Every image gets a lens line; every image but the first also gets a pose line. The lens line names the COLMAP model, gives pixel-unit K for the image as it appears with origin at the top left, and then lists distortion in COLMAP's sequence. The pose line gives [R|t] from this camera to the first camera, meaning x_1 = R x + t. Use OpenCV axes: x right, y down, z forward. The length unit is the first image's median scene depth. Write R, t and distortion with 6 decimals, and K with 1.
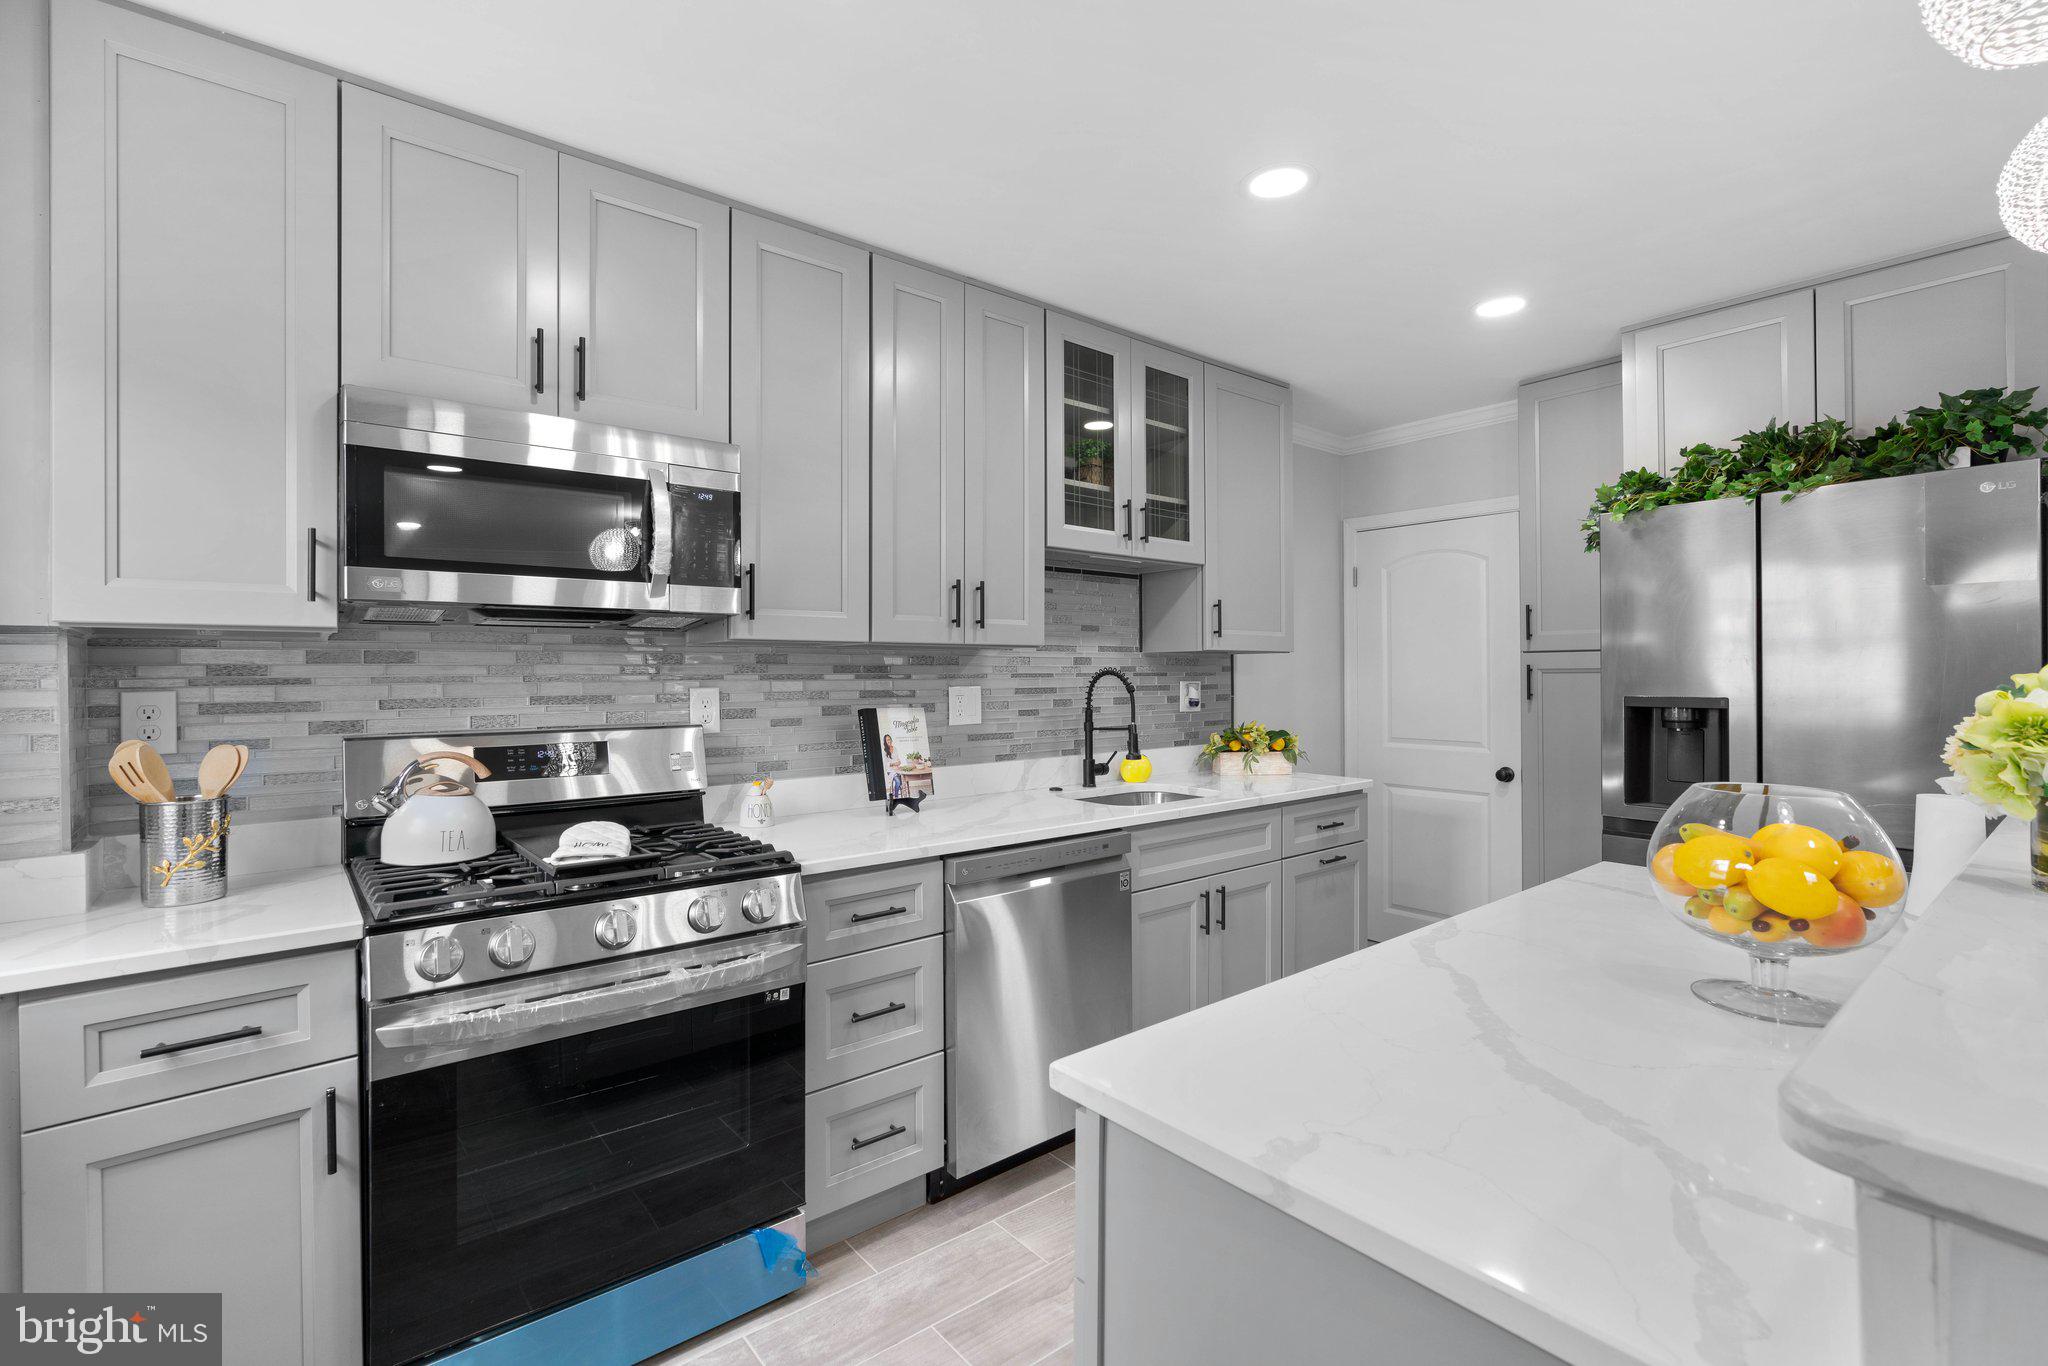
lens RADIAL K [[919.7, 0, 1013.7], [0, 919.7, 666.4], [0, 0, 1]] dist [-0.001363, 0.000061]
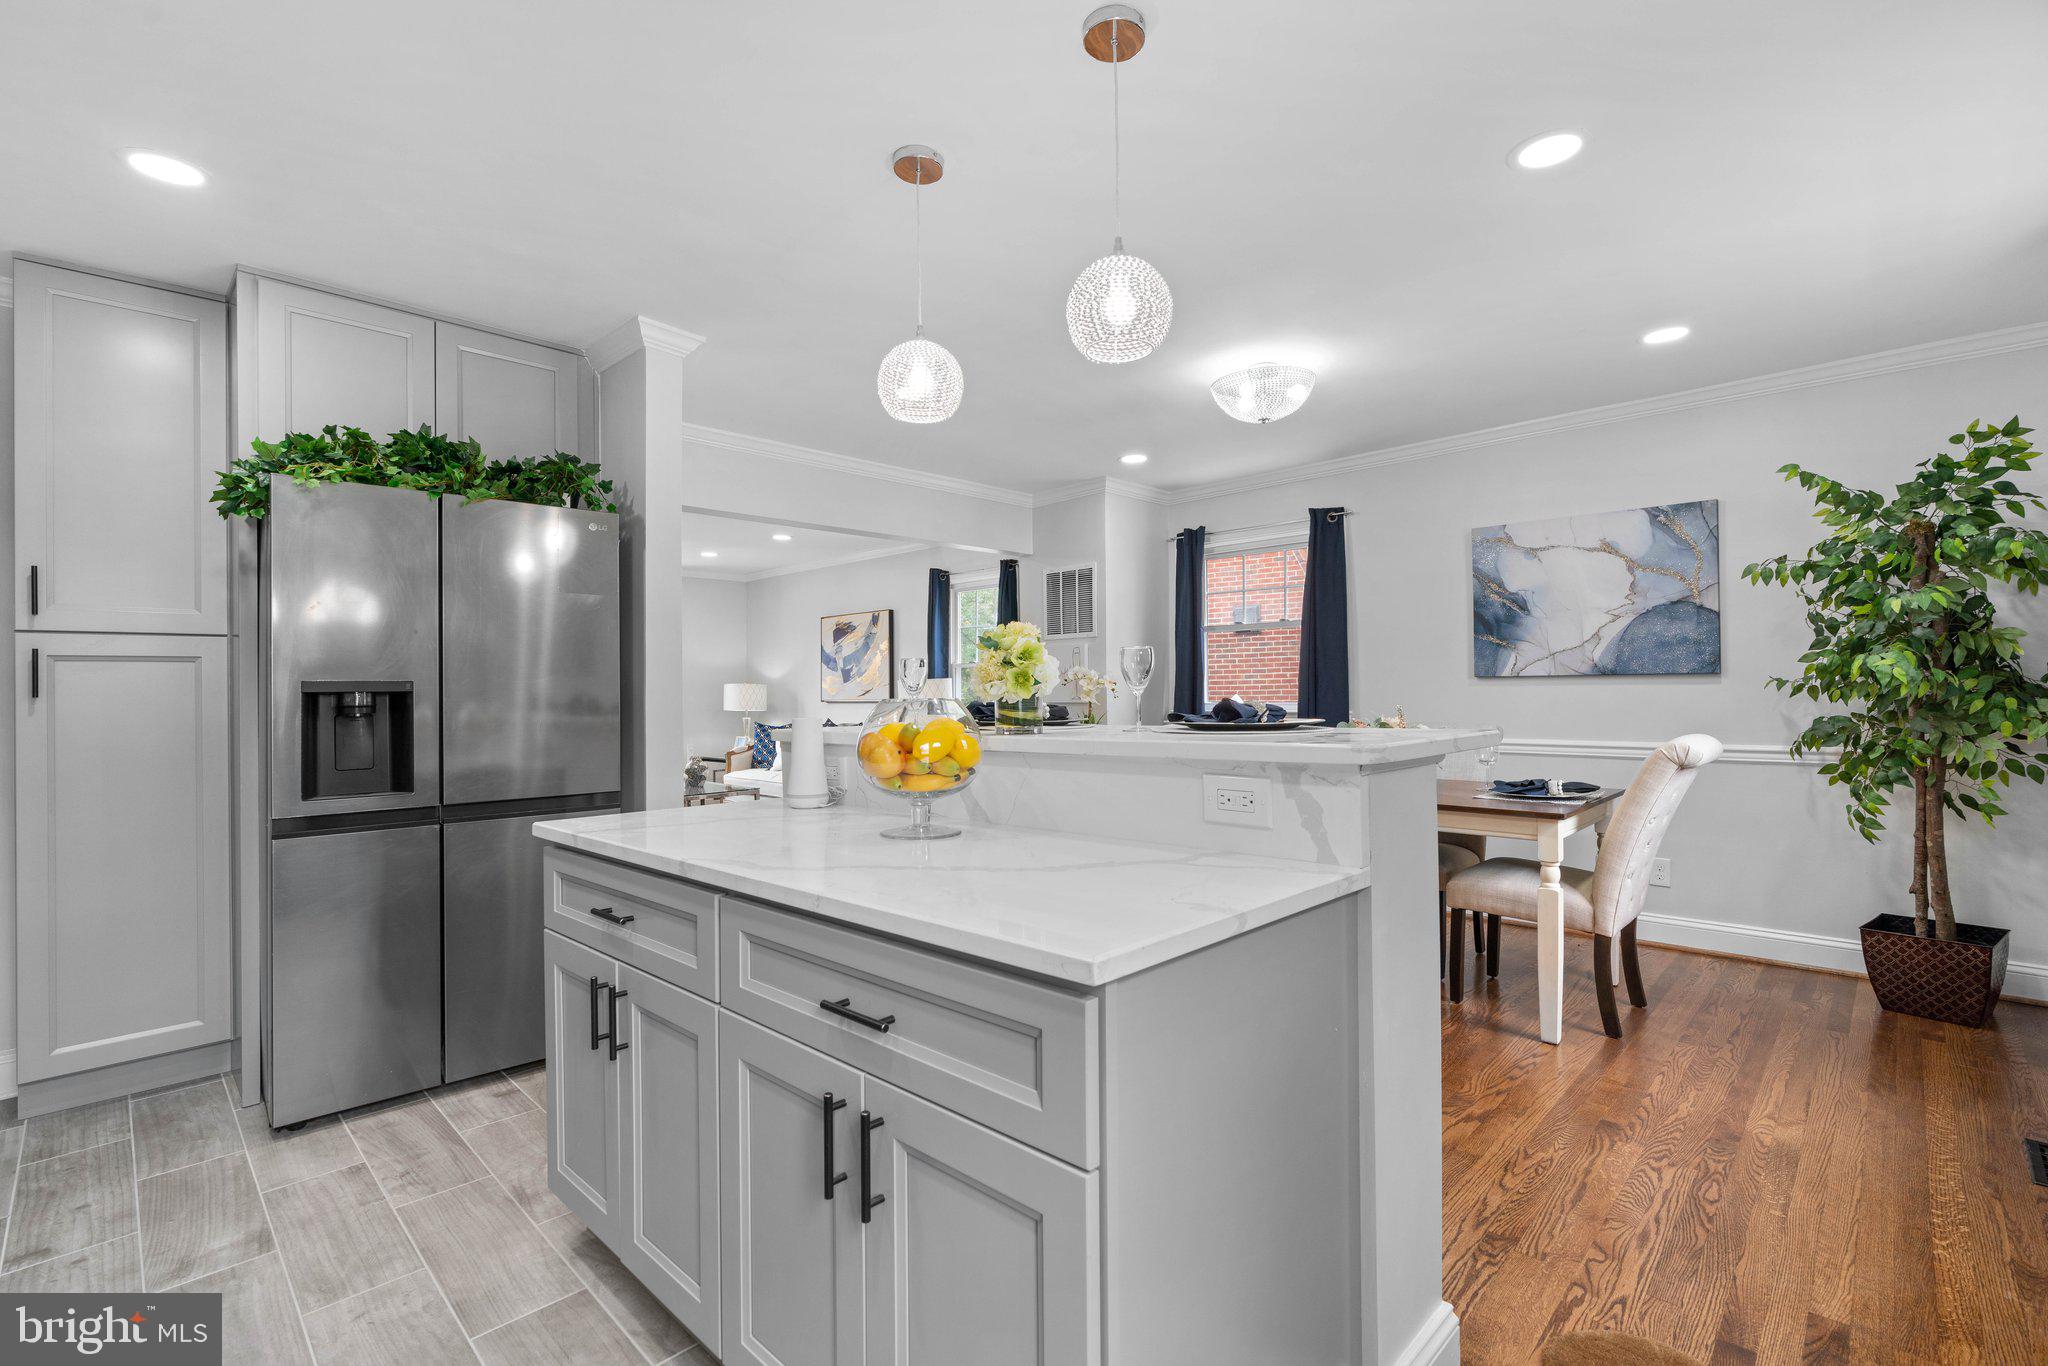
lens RADIAL K [[929.4, 0, 1024.0], [0, 929.4, 683.0], [0, 0, 1]] dist [-0.003334, 0.000037]
pose [[-0.128884, 0.005419, 0.991645, -0.342678], [0.004827, 0.999977, -0.004837, 0.042156], [-0.991648, 0.004163, -0.128907, 0.416562]]
